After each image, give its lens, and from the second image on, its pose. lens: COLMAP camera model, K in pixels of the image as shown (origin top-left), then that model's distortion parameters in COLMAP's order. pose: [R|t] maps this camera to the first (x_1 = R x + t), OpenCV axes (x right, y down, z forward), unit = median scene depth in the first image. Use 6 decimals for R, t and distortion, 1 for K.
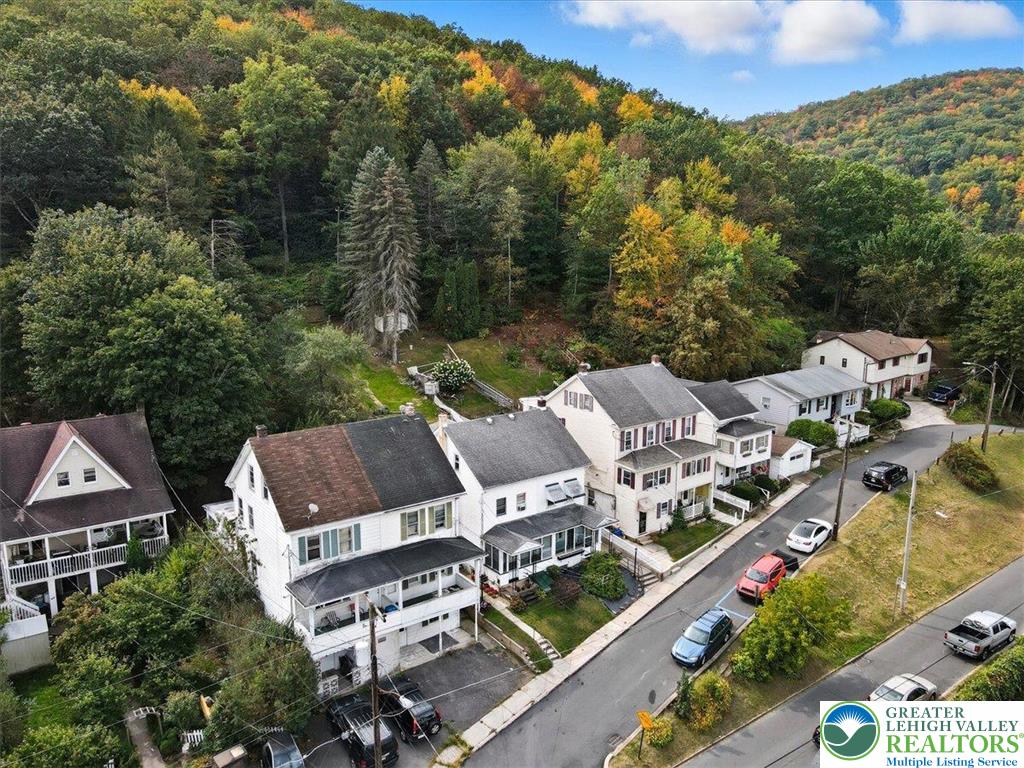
lens RADIAL K [[752.4, 0, 514.9], [0, 752.4, 389.2], [0, 0, 1]] dist [0.000594, 0.019446]
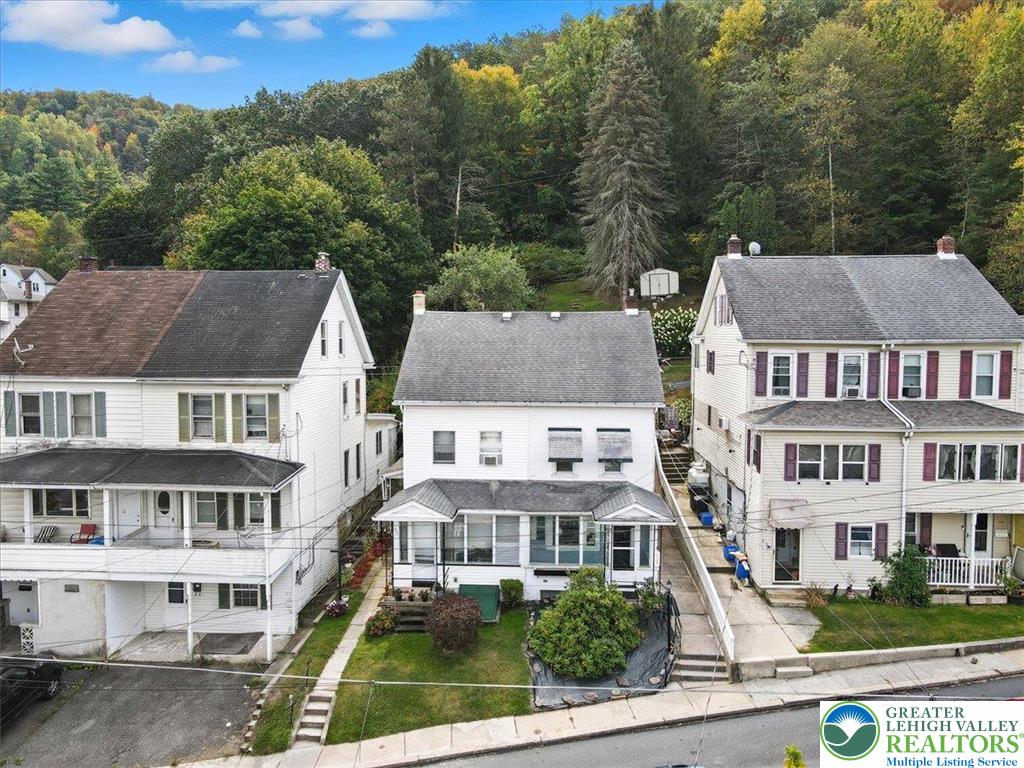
lens RADIAL K [[752.4, 0, 513.1], [0, 752.4, 380.5], [0, 0, 1]] dist [0.000594, 0.019446]
pose [[0.759334, 0.040782, -0.649422, 0.329419], [-0.123255, 0.988981, -0.082009, 0.130530], [0.638921, 0.142317, 0.755993, 0.545769]]
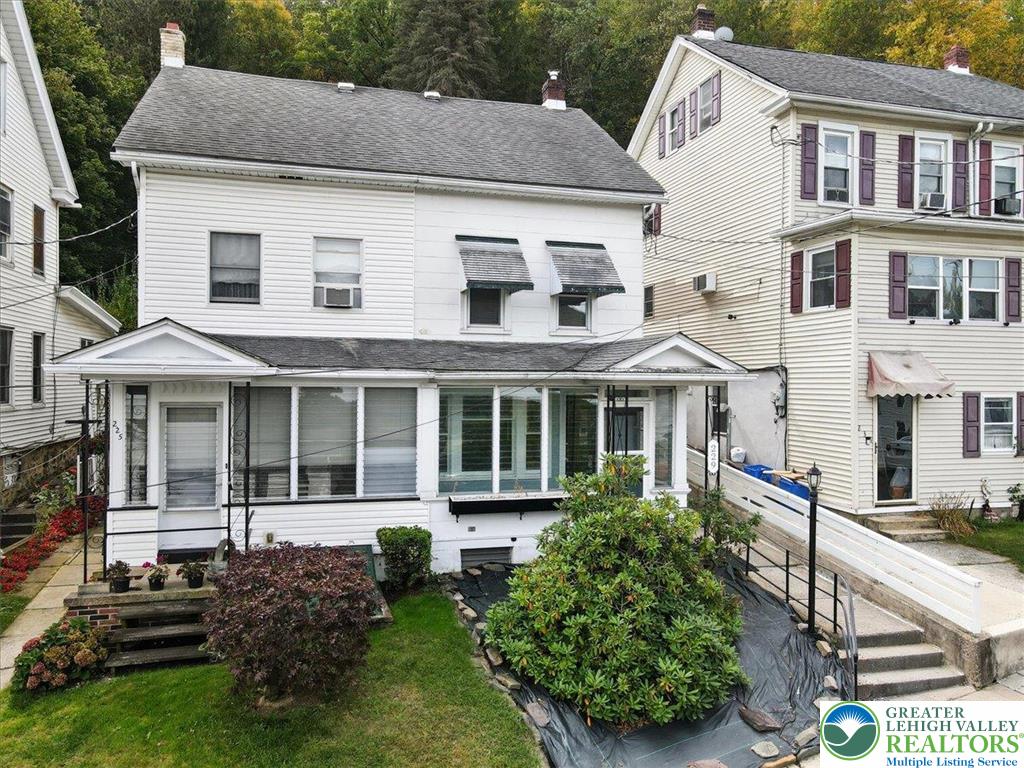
lens RADIAL K [[752.4, 0, 512.7], [0, 752.4, 382.9], [0, 0, 1]] dist [0.000594, 0.019446]
pose [[0.926696, 0.003818, -0.375793, 0.145742], [-0.075091, 0.981666, -0.175198, 0.205840], [0.368234, 0.190573, 0.909992, 0.720856]]
